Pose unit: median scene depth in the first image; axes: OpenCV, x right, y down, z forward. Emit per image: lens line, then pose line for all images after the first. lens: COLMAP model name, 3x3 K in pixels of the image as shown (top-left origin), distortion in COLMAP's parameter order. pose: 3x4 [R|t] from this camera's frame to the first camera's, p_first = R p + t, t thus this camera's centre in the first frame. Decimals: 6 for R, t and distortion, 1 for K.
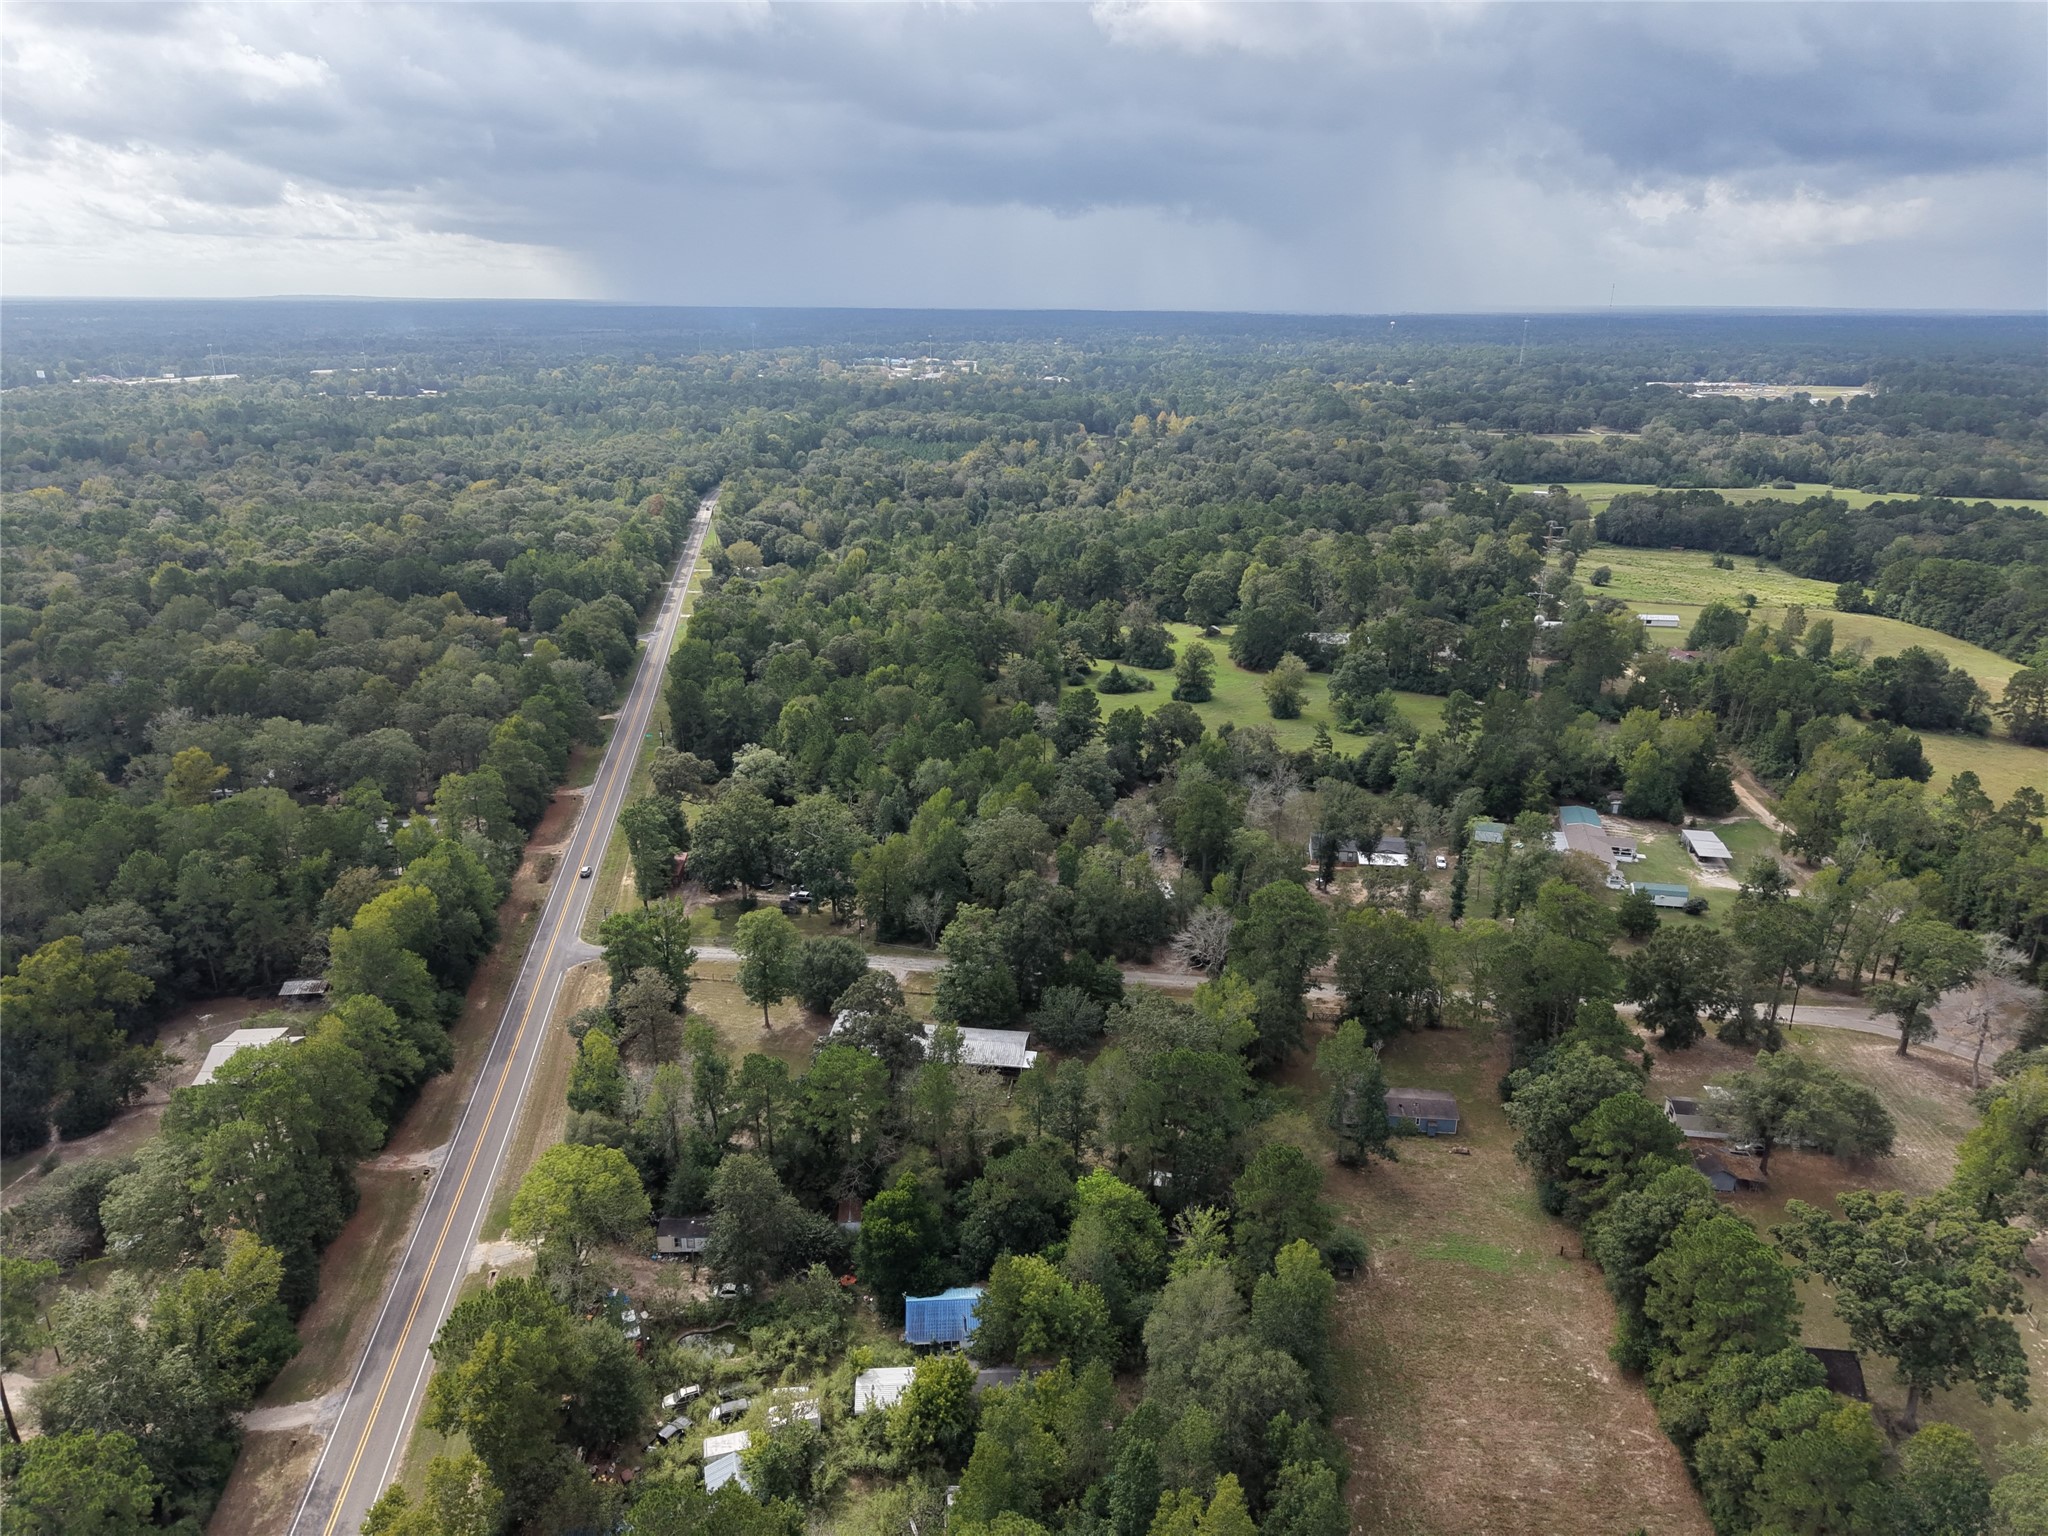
lens RADIAL K [[1375.9, 0, 1025.2], [0, 1375.9, 760.5], [0, 0, 1]] dist [0.029820, -0.031625]
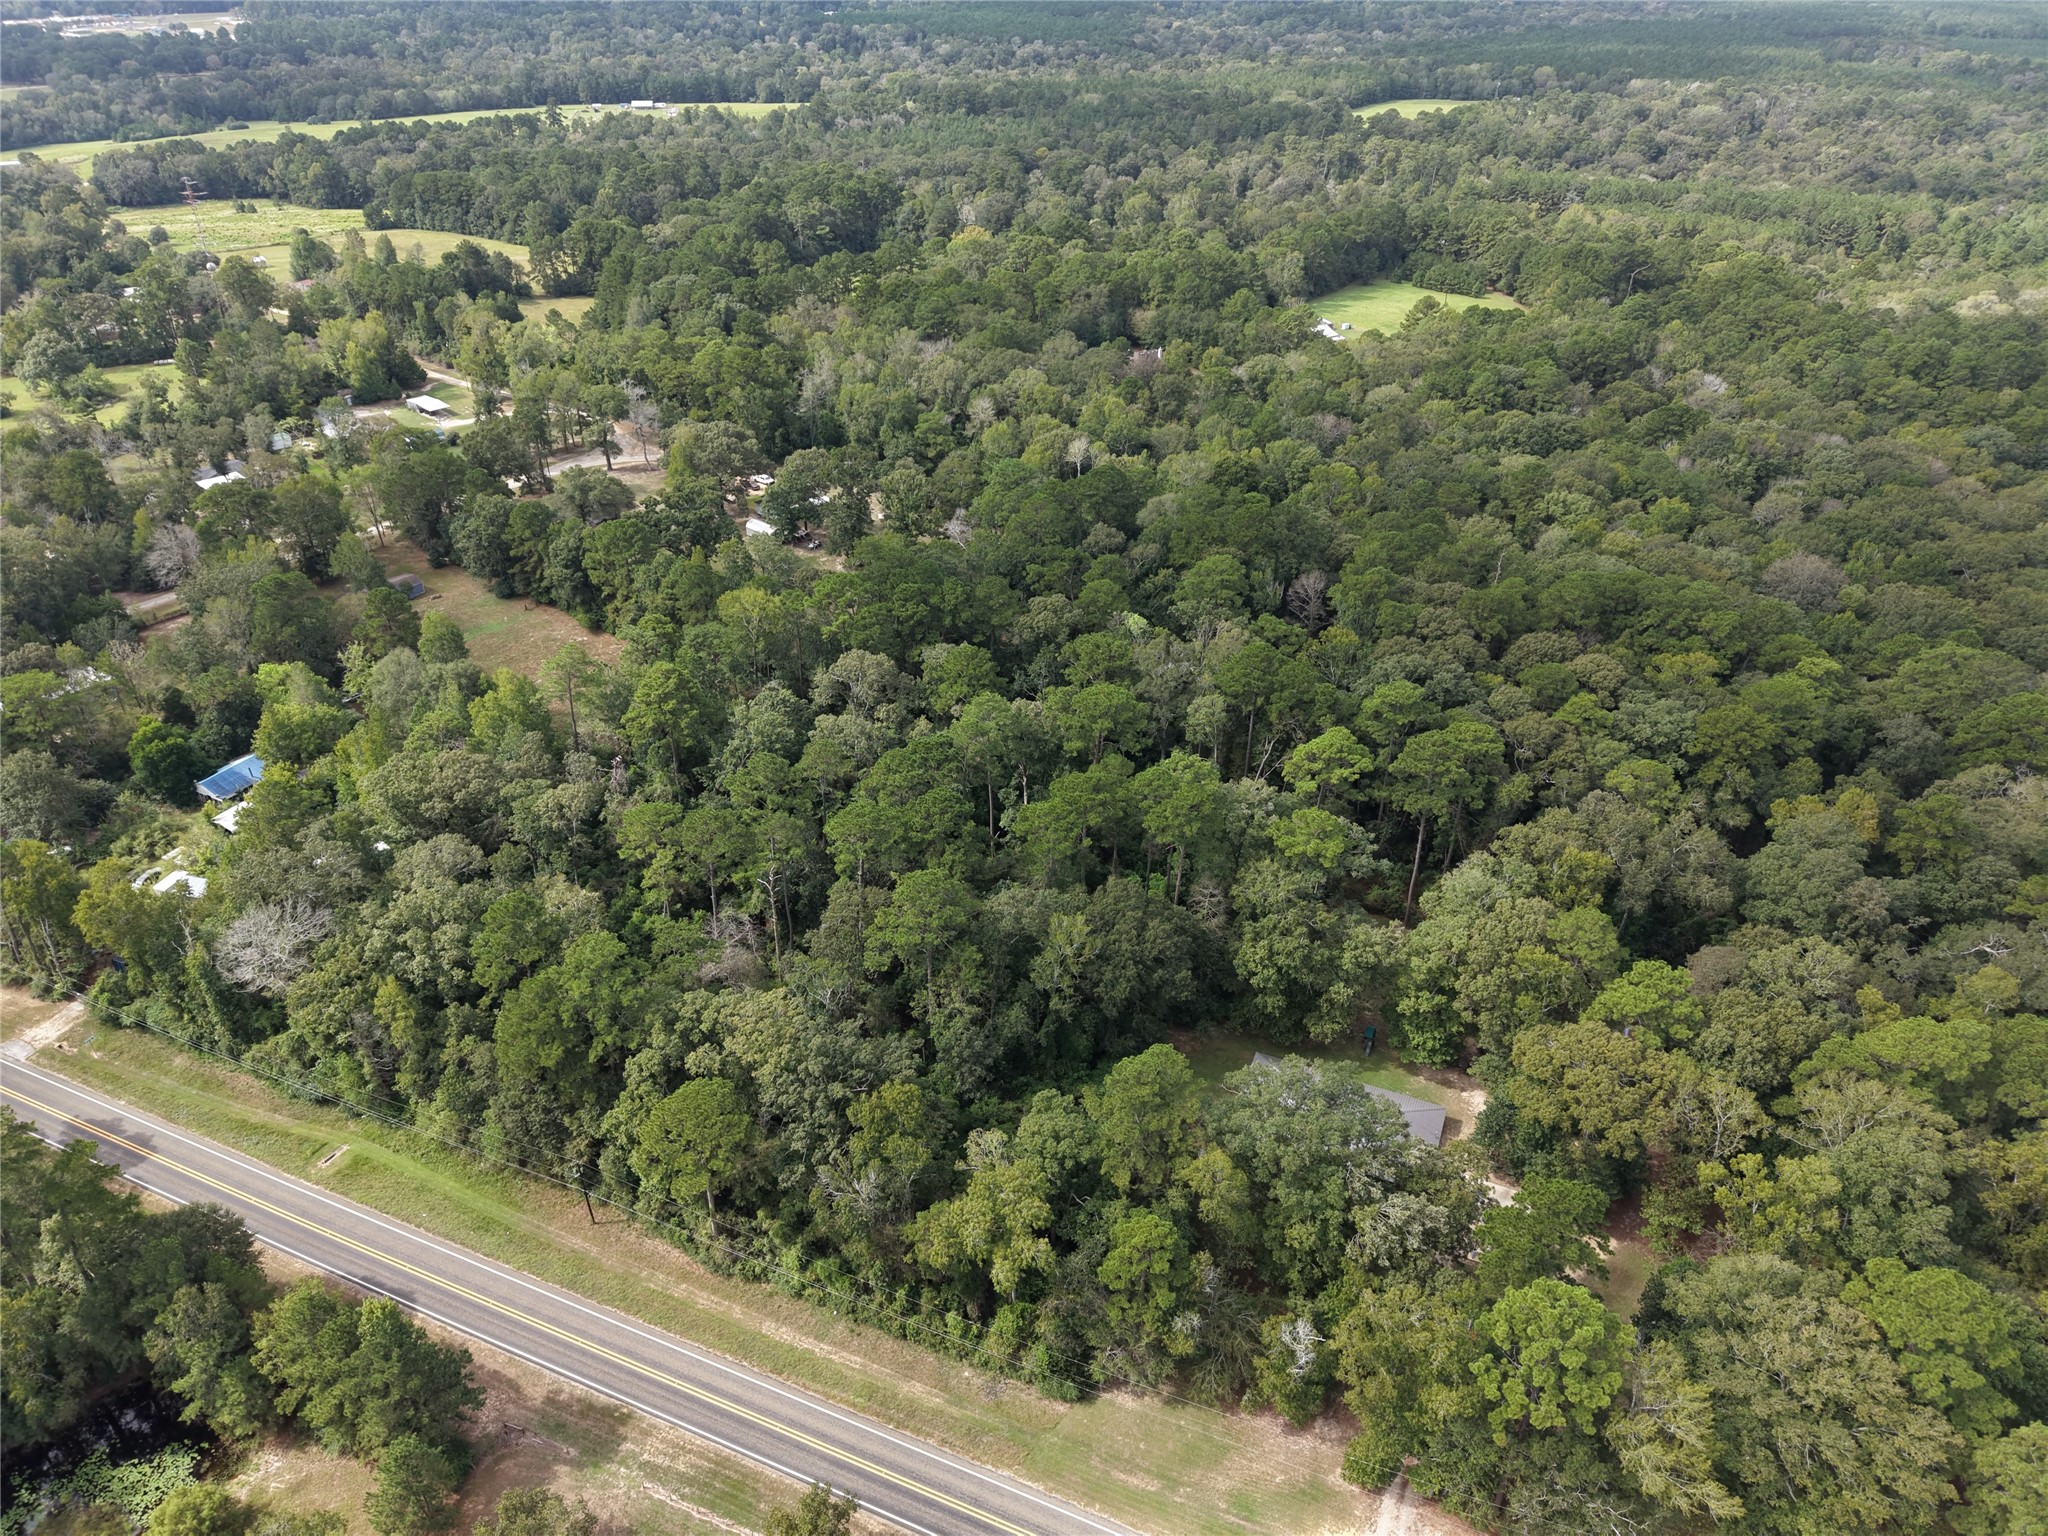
lens RADIAL K [[1371.2, 0, 1024.0], [0, 1371.2, 768.0], [0, 0, 1]] dist [0.035644, -0.032724]
pose [[0.524511, -0.453238, 0.720738, -0.084462], [0.269652, 0.891383, 0.364313, 0.009994], [-0.807574, 0.003262, 0.589757, -0.071890]]
